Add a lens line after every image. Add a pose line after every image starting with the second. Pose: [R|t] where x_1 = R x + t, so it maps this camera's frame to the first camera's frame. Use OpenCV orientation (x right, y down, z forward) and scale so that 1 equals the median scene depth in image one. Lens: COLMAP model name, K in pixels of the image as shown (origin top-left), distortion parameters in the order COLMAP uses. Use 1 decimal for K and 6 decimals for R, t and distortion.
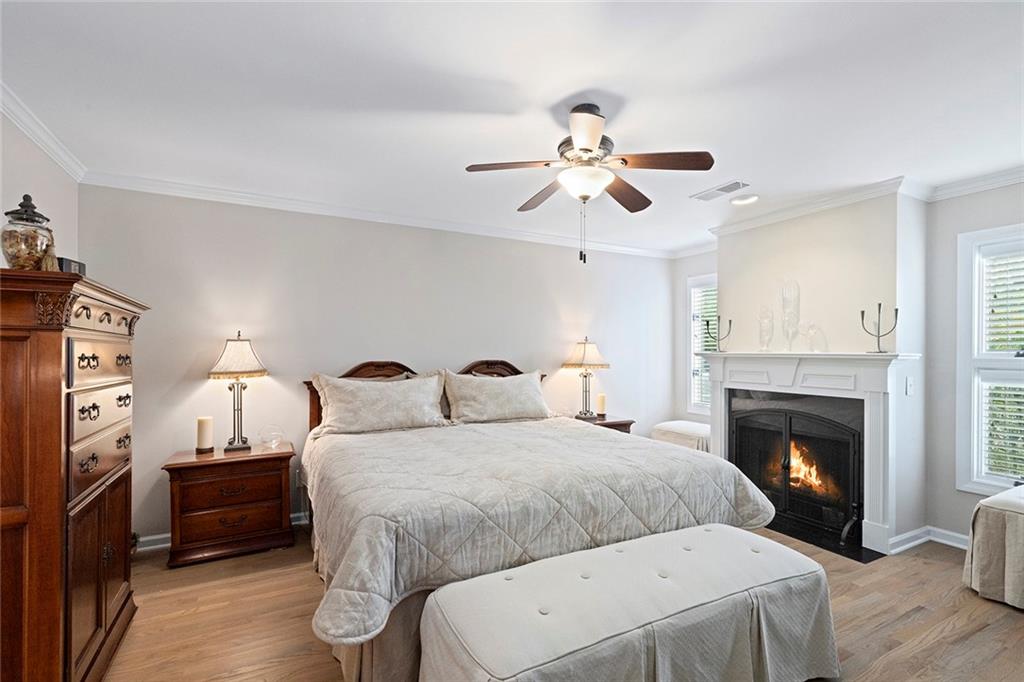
lens RADIAL K [[461.6, 0, 514.5], [0, 461.6, 349.1], [0, 0, 1]] dist [0.003849, -0.000840]
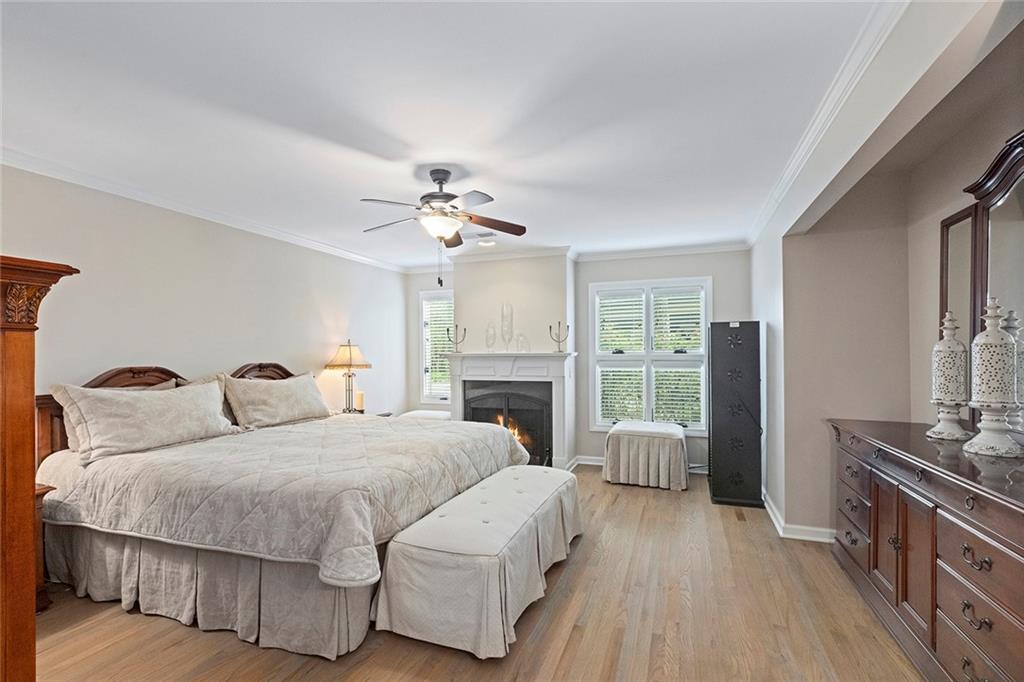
lens RADIAL K [[461.6, 0, 514.5], [0, 461.6, 349.1], [0, 0, 1]] dist [0.003849, -0.000840]
pose [[0.743938, -0.002297, 0.668245, -0.384349], [0.005035, 0.999985, -0.002168, -0.000620], [-0.668230, 0.004977, 0.743938, -0.089639]]
